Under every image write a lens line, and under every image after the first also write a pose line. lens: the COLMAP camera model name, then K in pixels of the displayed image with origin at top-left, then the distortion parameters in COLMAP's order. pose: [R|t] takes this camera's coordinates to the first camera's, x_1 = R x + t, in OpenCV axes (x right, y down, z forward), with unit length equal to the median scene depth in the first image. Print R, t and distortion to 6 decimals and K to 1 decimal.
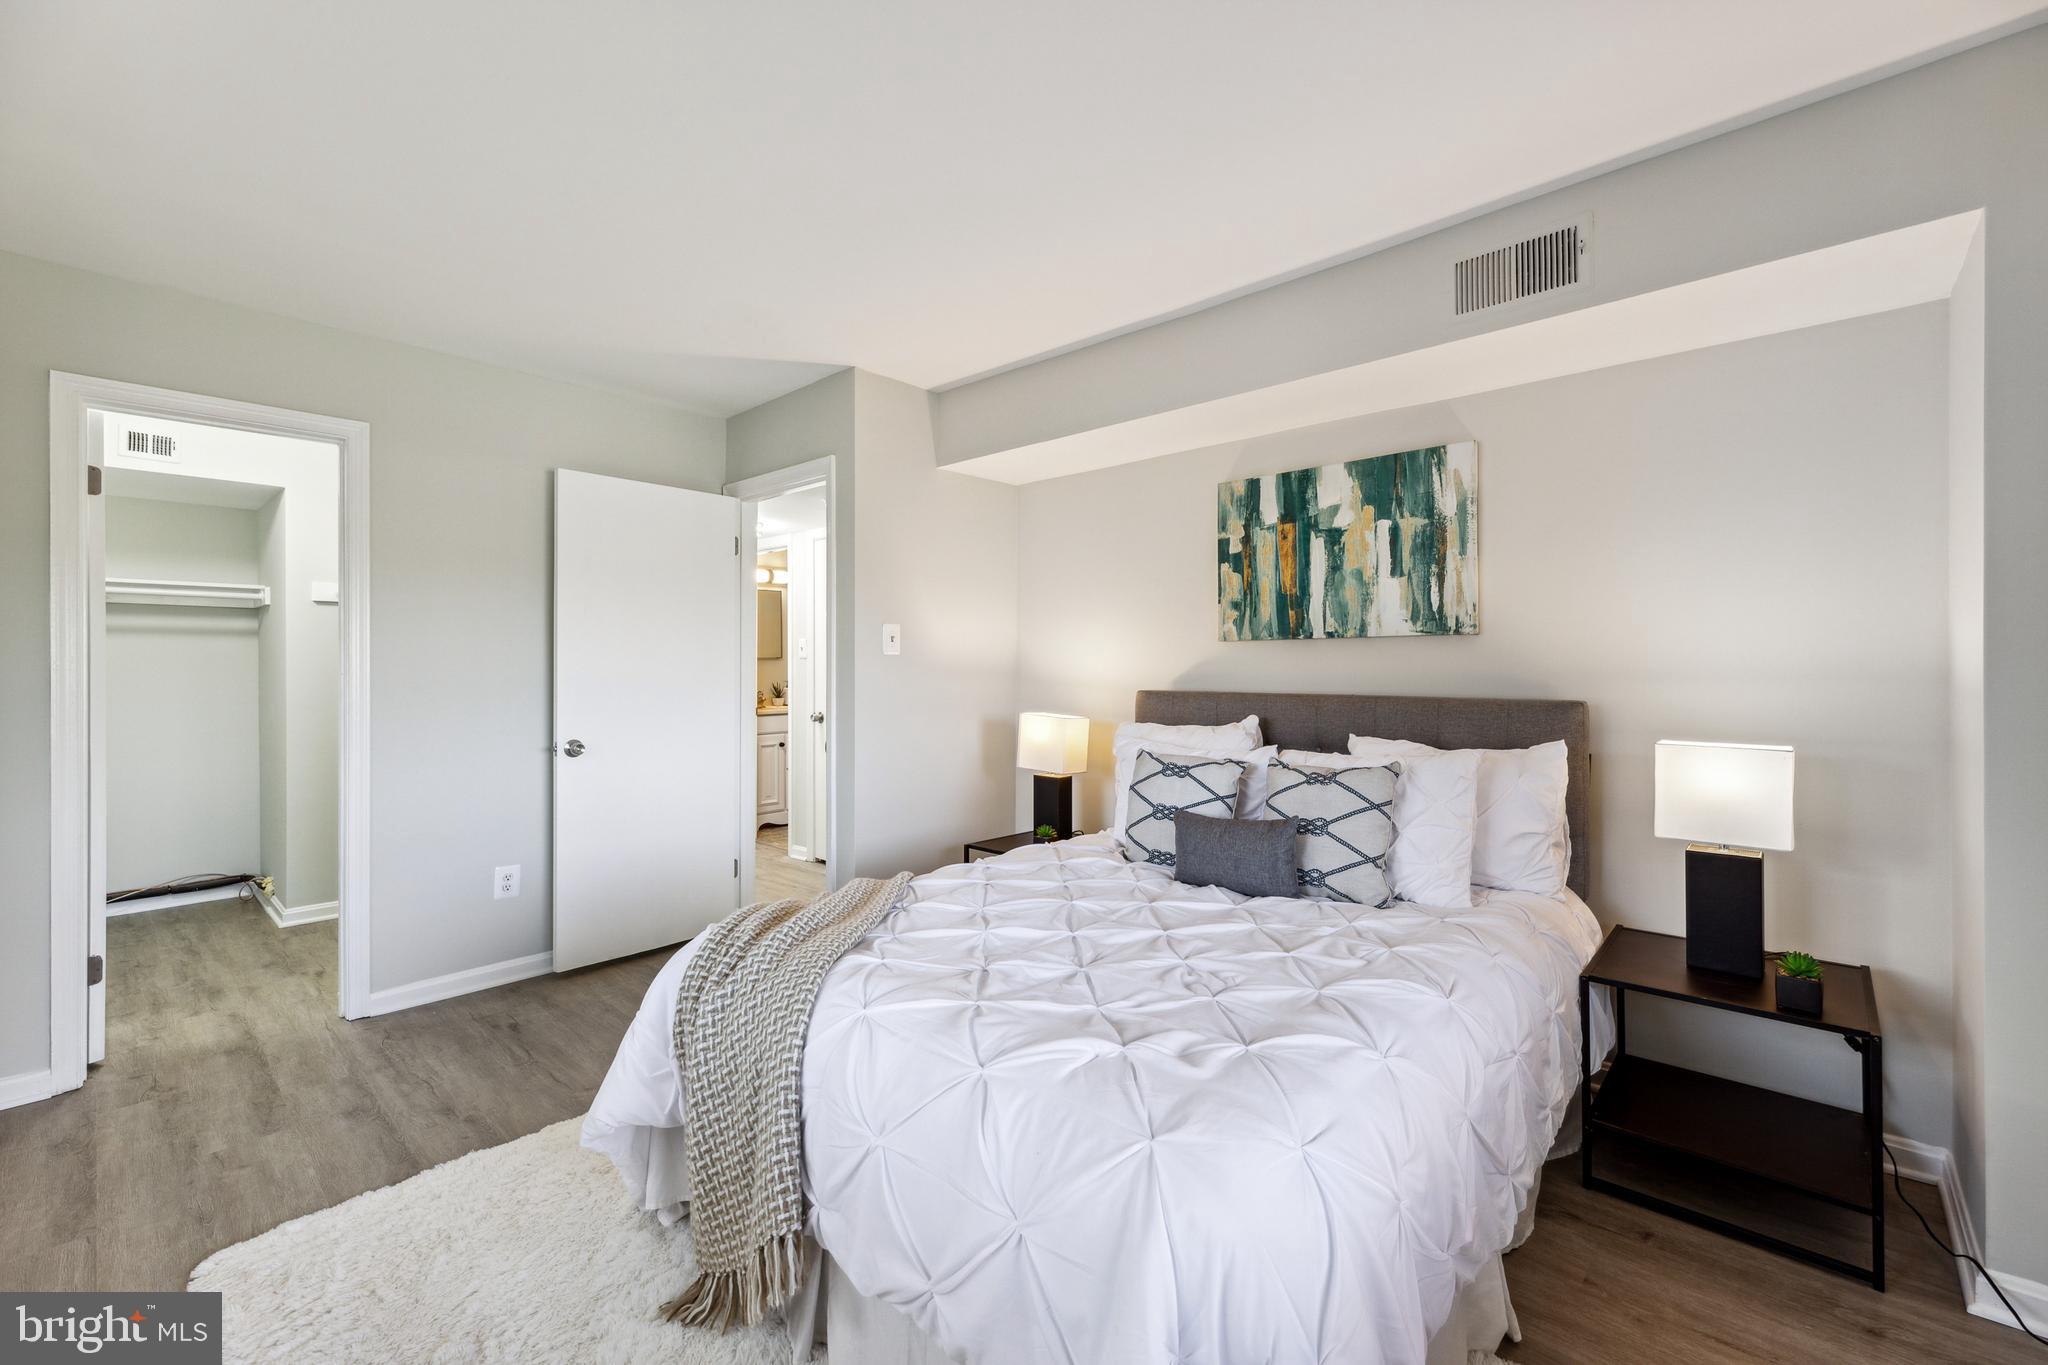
lens RADIAL K [[847.1, 0, 1023.3], [0, 847.1, 679.0], [0, 0, 1]] dist [0.002279, -0.000828]
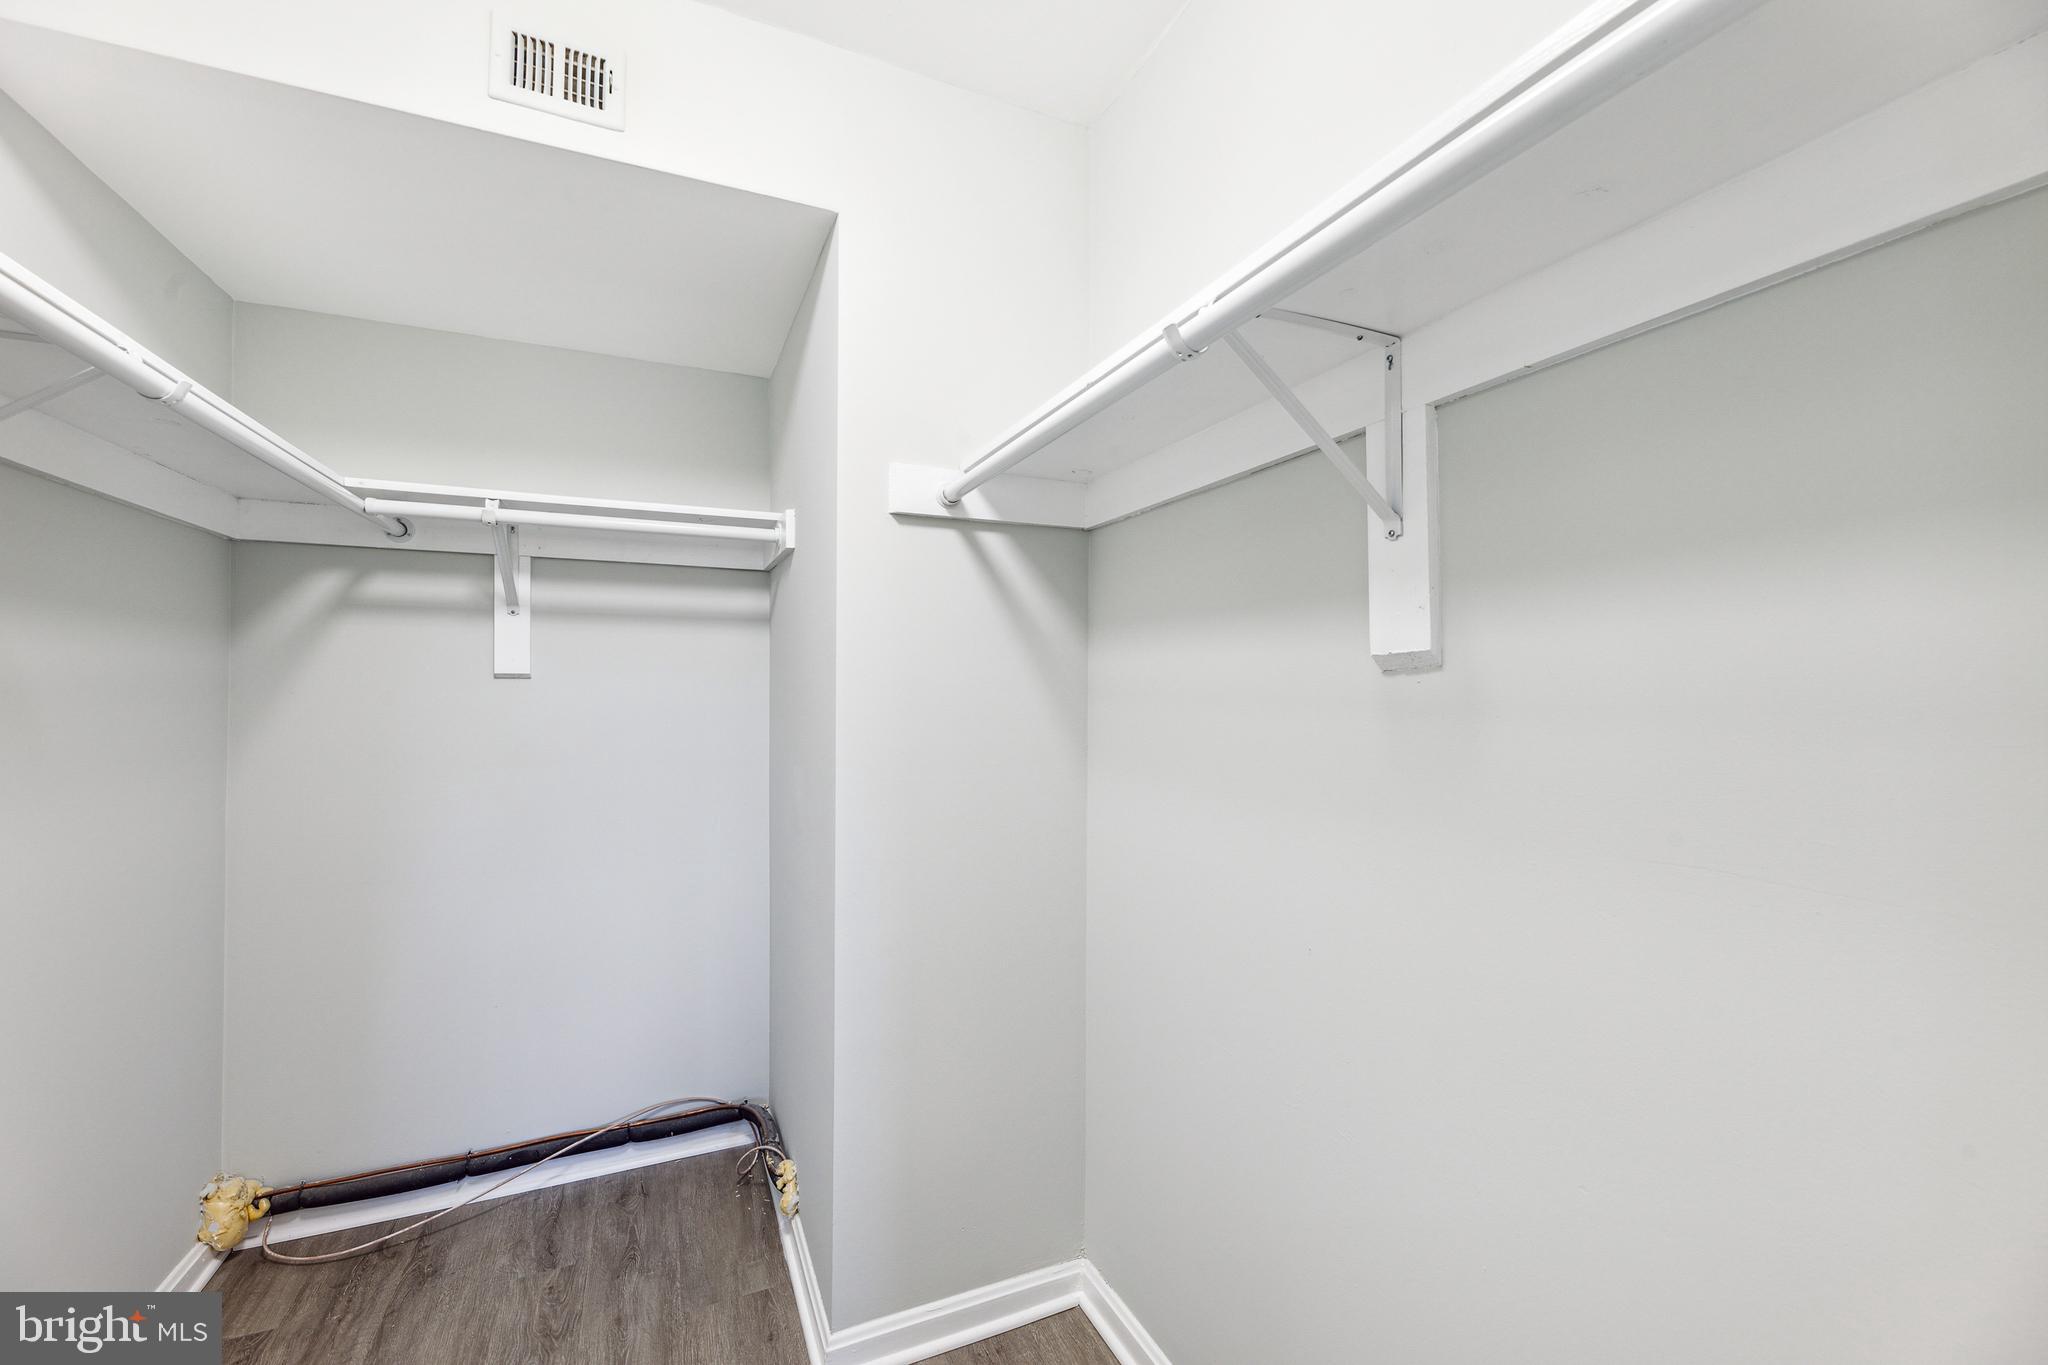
lens RADIAL K [[847.1, 0, 1032.4], [0, 847.1, 682.3], [0, 0, 1]] dist [0.002279, -0.000828]
pose [[0.919966, -0.006387, -0.391946, -0.588389], [0.000397, 0.999882, -0.015362, -0.008801], [0.391998, 0.013977, 0.919860, 0.627904]]
